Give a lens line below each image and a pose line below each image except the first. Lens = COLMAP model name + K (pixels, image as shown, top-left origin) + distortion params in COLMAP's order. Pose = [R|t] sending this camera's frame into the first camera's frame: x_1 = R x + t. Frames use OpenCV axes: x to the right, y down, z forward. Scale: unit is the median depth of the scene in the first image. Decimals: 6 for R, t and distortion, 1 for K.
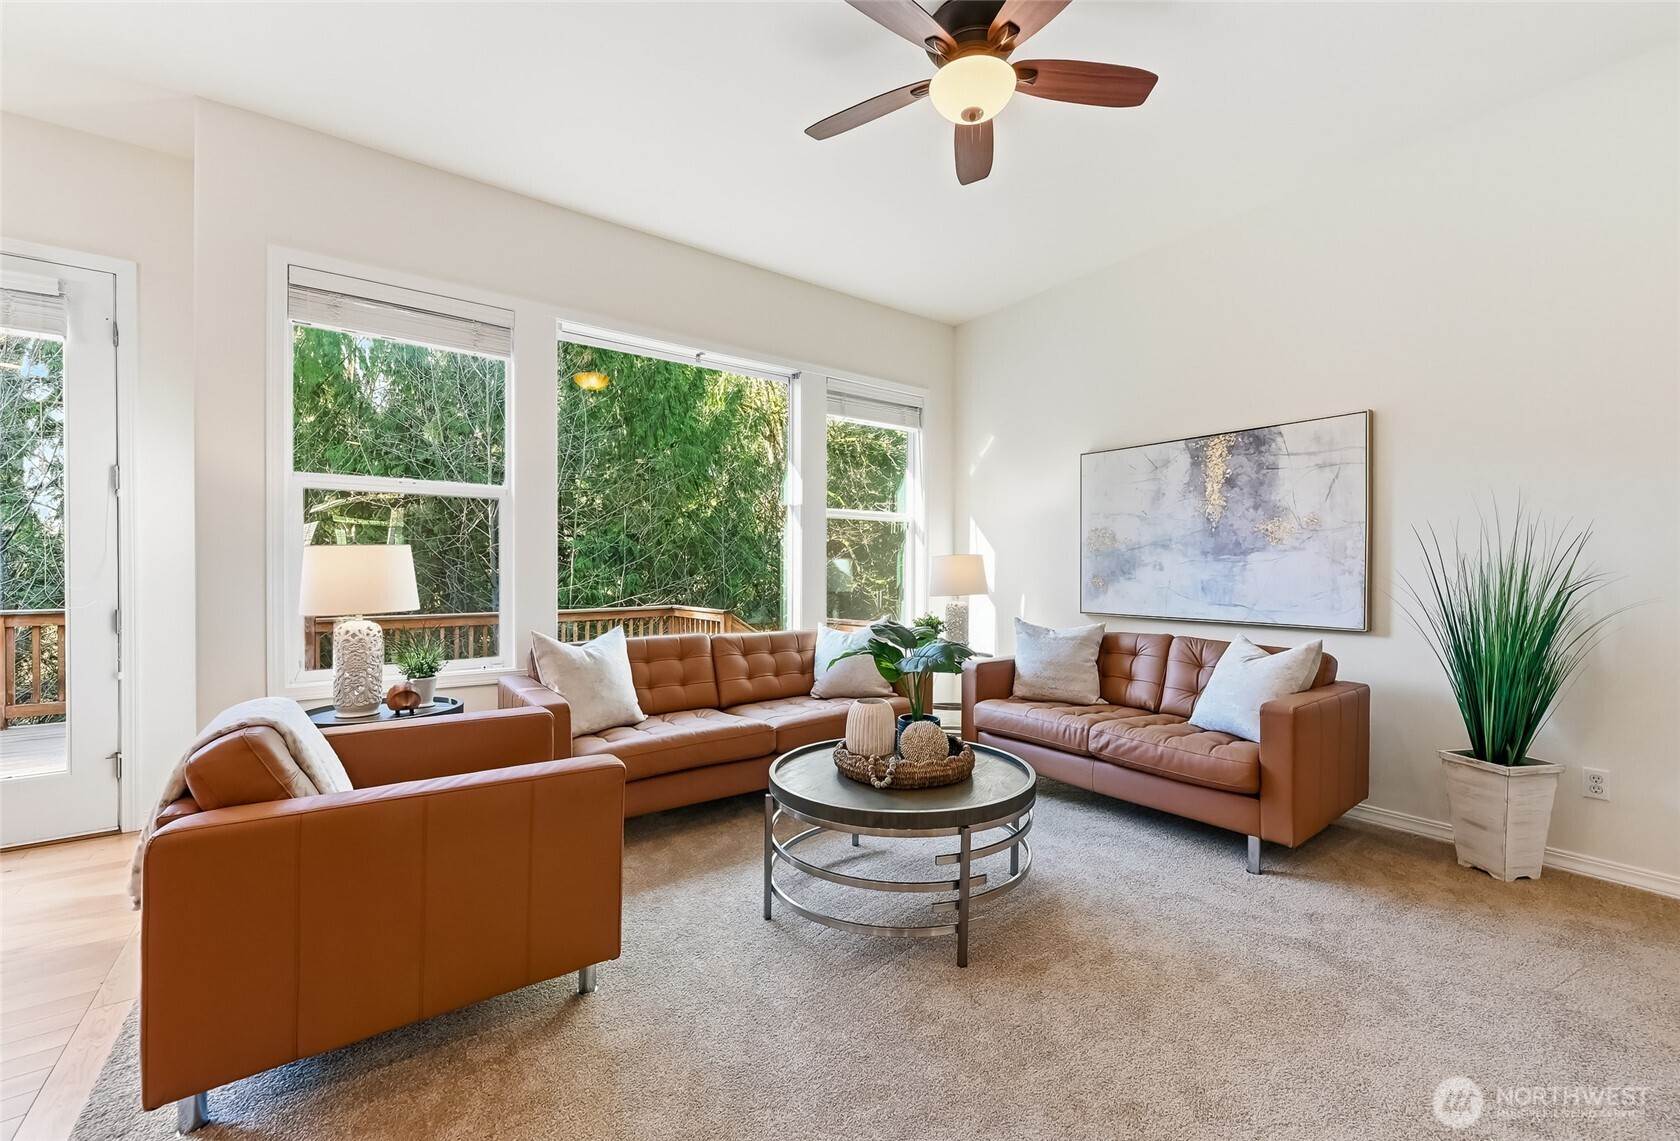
lens RADIAL K [[678.8, 0, 840.0], [0, 678.8, 570.5], [0, 0, 1]] dist [-0.002920, -0.000480]
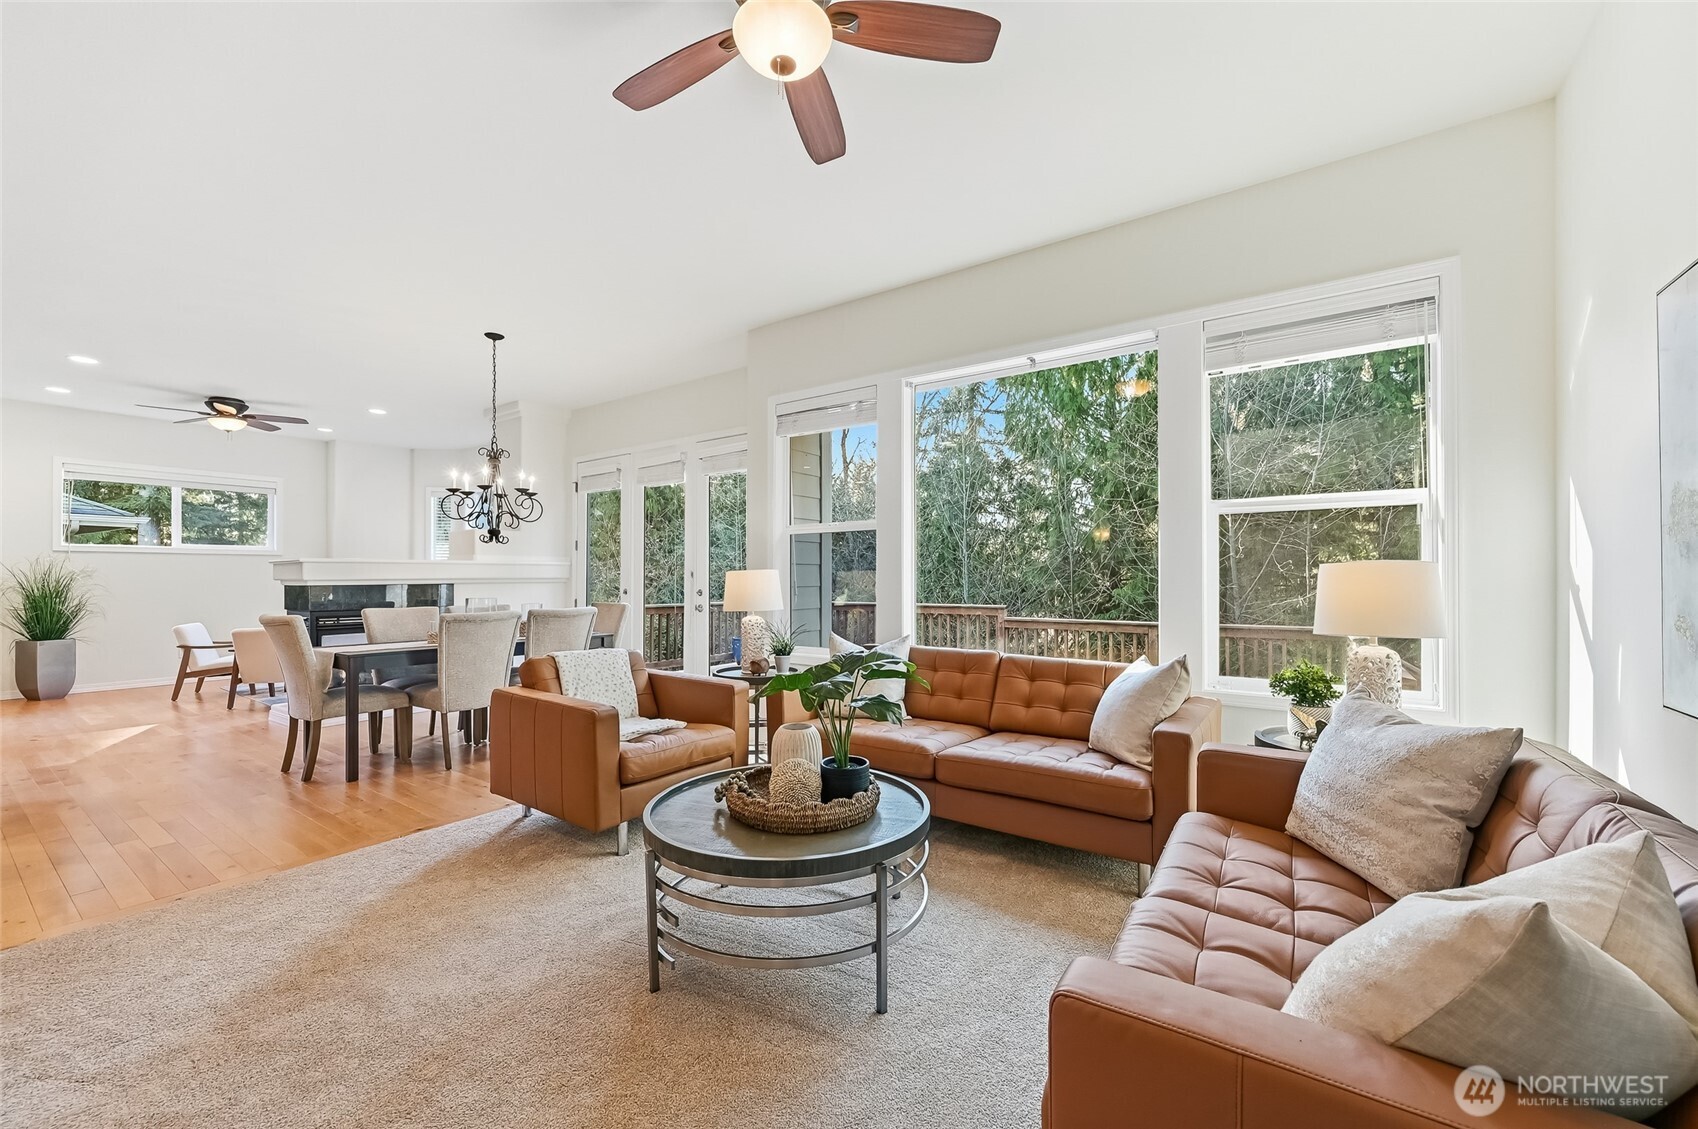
lens RADIAL K [[666.5, 0, 849.0], [0, 666.5, 564.5], [0, 0, 1]] dist [0.000359, -0.000001]
pose [[0.333468, -0.020999, -0.942527, 0.705956], [0.001669, 0.999763, -0.021683, -0.012016], [0.942760, 0.005658, 0.333425, 0.536845]]
